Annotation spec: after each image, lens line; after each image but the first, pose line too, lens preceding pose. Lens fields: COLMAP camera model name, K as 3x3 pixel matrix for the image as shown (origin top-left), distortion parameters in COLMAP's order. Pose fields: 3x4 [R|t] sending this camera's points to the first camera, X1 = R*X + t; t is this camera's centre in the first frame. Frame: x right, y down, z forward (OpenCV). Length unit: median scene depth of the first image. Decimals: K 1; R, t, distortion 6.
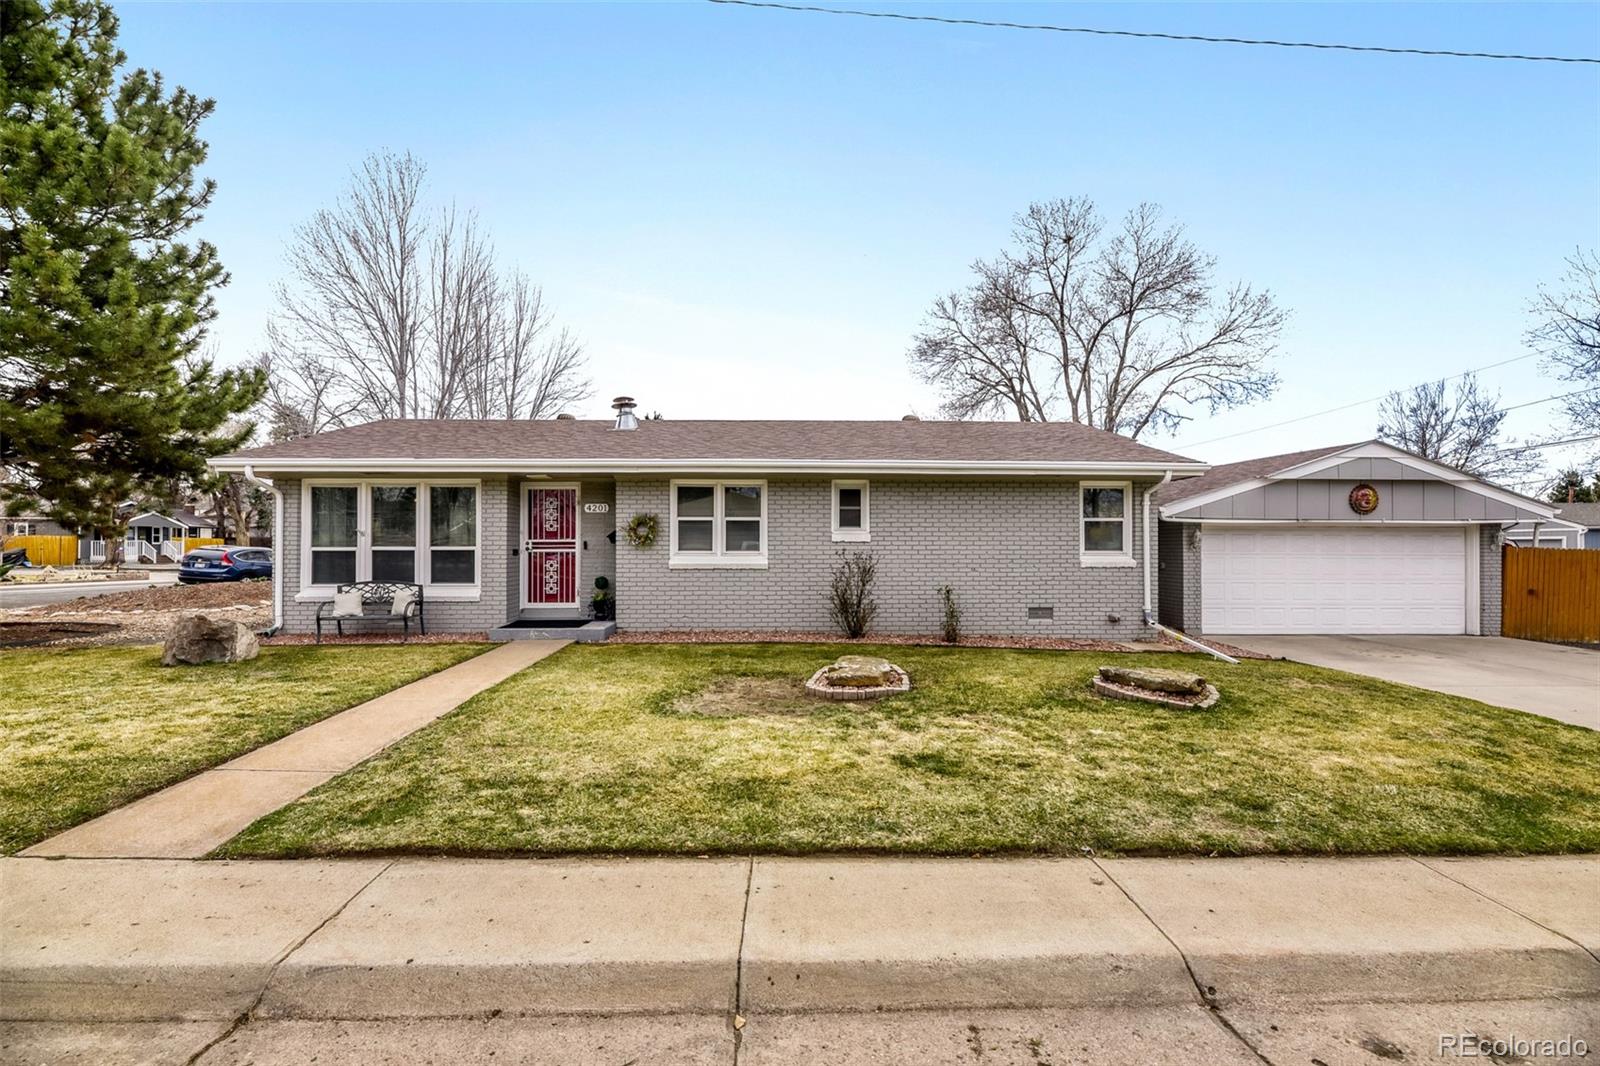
lens RADIAL K [[660.7, 0, 797.5], [0, 660.7, 531.1], [0, 0, 1]] dist [-0.002351, -0.000310]
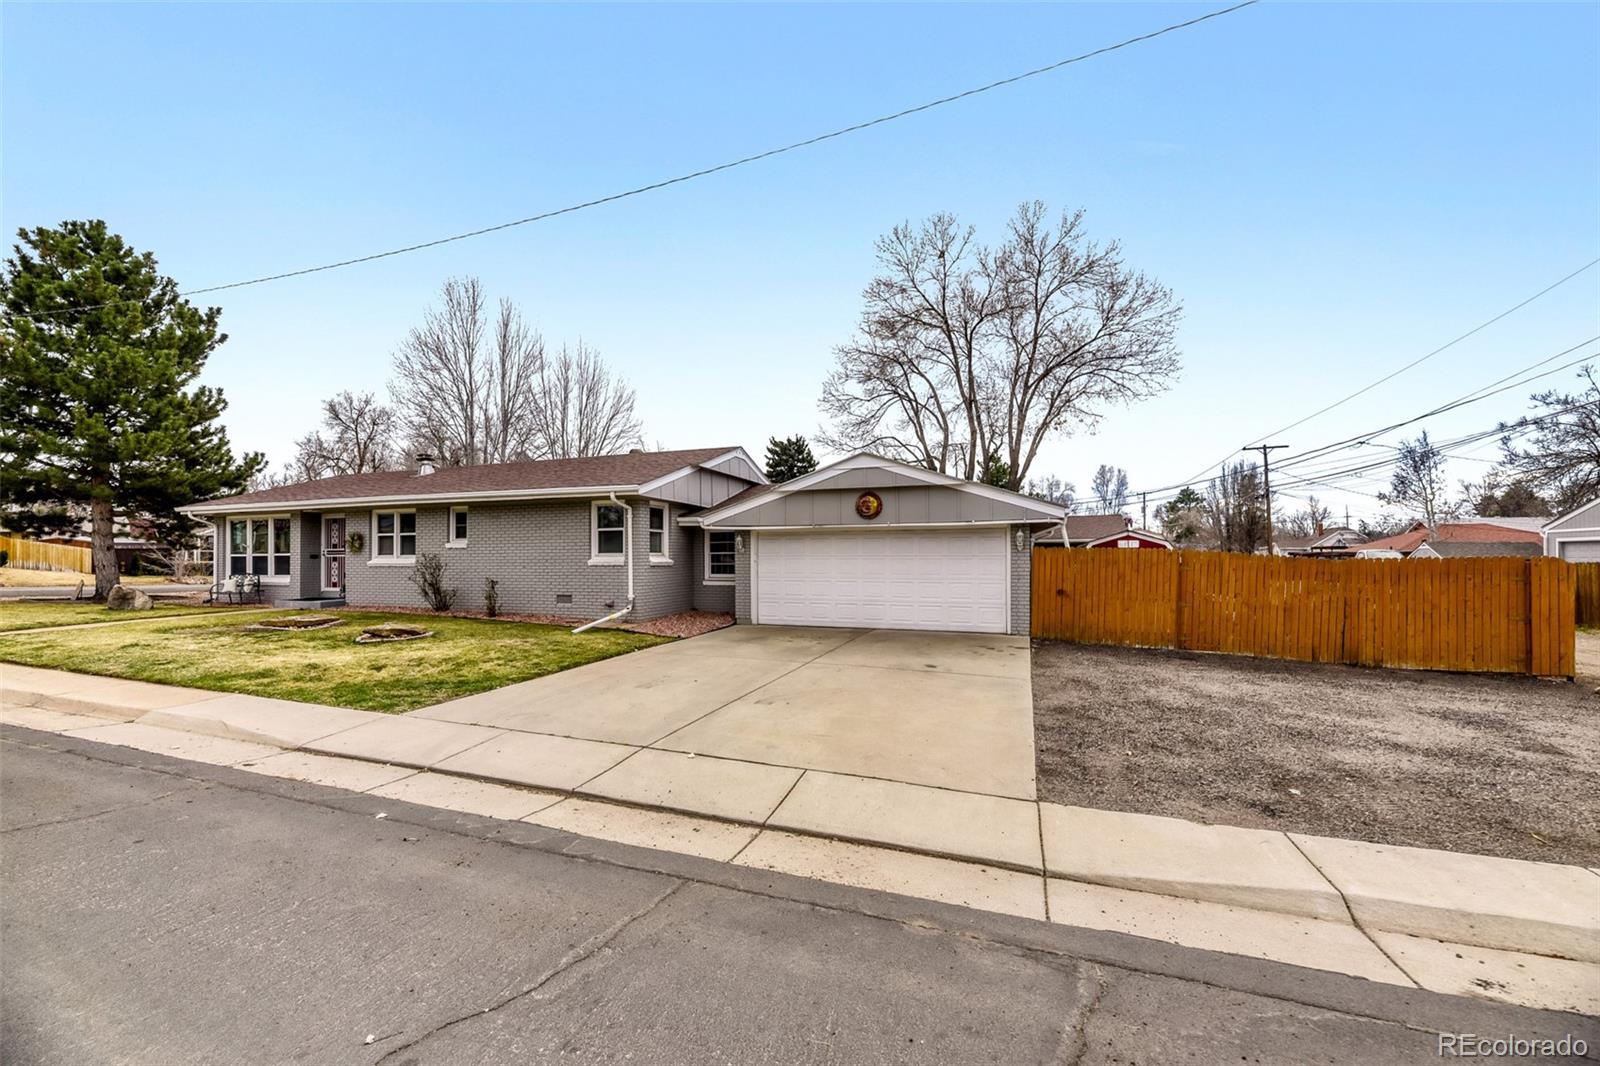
lens RADIAL K [[637.5, 0, 797.7], [0, 637.5, 548.6], [0, 0, 1]] dist [0.000524, -0.000038]
pose [[0.928409, -0.009893, -0.371427, 1.317499], [0.014567, 0.999846, 0.009780, 0.013406], [0.371273, -0.014490, 0.928411, -0.047425]]
